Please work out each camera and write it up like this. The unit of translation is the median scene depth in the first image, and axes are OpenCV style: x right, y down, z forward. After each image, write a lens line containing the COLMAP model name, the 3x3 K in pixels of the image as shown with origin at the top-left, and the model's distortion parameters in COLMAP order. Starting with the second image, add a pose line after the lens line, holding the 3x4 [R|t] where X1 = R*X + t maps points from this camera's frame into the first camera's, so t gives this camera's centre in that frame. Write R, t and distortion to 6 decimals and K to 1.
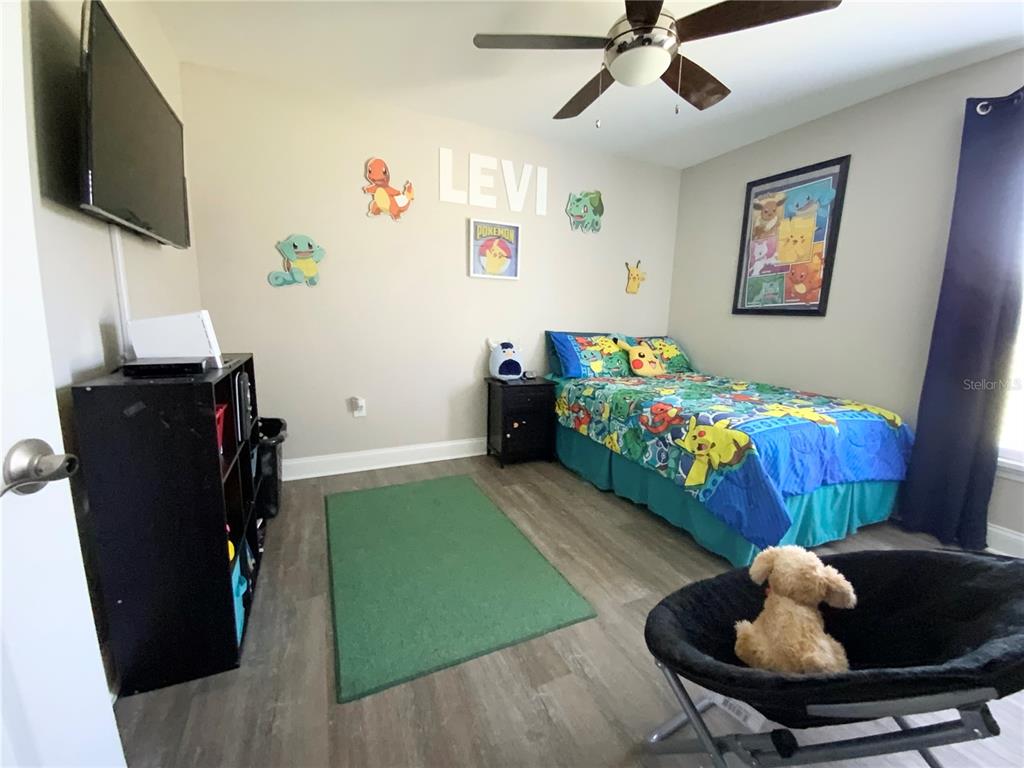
lens RADIAL K [[413.0, 0, 510.2], [0, 413.0, 386.2], [0, 0, 1]] dist [0.022570, -0.019758]
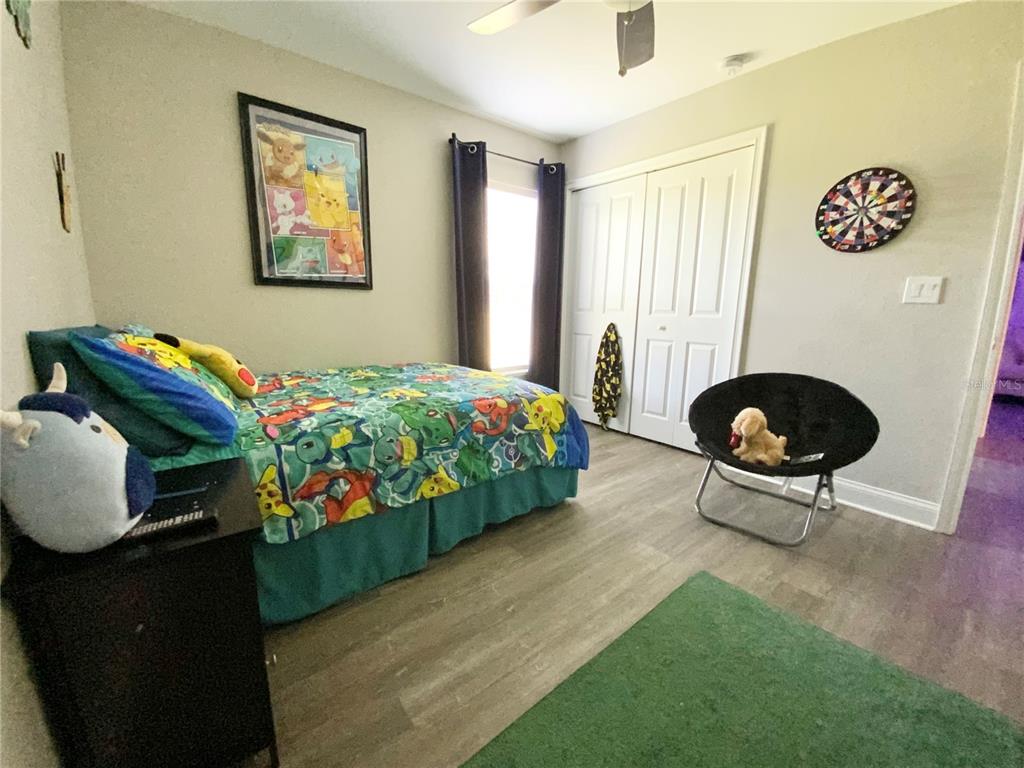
lens RADIAL K [[413.0, 0, 510.2], [0, 413.0, 386.2], [0, 0, 1]] dist [0.022570, -0.019758]
pose [[-0.256018, -0.215967, 0.942238, -0.328813], [0.145540, 0.955002, 0.258438, -0.148989], [-0.955653, 0.203298, -0.213066, 0.897514]]
